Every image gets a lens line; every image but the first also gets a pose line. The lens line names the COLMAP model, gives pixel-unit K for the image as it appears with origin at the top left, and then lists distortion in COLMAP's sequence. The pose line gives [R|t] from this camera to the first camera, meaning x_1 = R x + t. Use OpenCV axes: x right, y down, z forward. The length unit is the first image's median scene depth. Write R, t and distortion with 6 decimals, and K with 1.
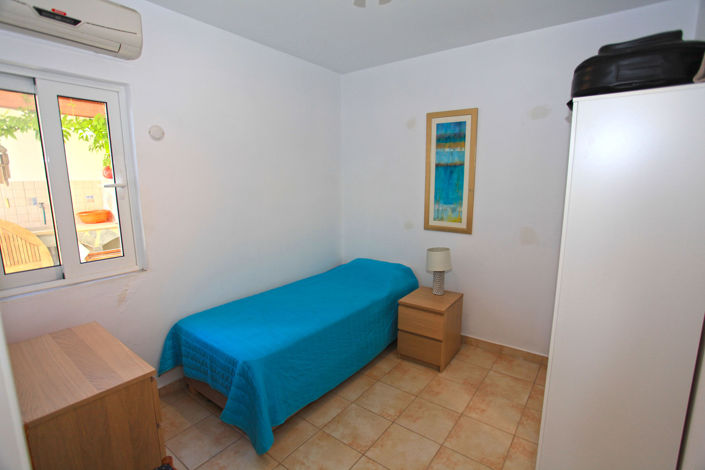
lens RADIAL K [[345.1, 0, 353.3], [0, 345.1, 235.0], [0, 0, 1]] dist [-0.029860, 0.008380]
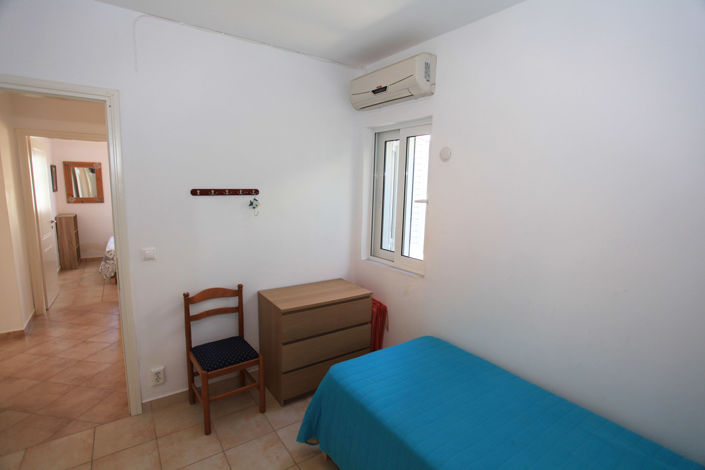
lens RADIAL K [[345.1, 0, 353.1], [0, 345.1, 236.8], [0, 0, 1]] dist [-0.029860, 0.008380]
pose [[-0.315160, 0.132426, -0.939754, 0.595478], [-0.184018, 0.962897, 0.197400, -0.237206], [0.931027, 0.235144, -0.279098, 1.214971]]
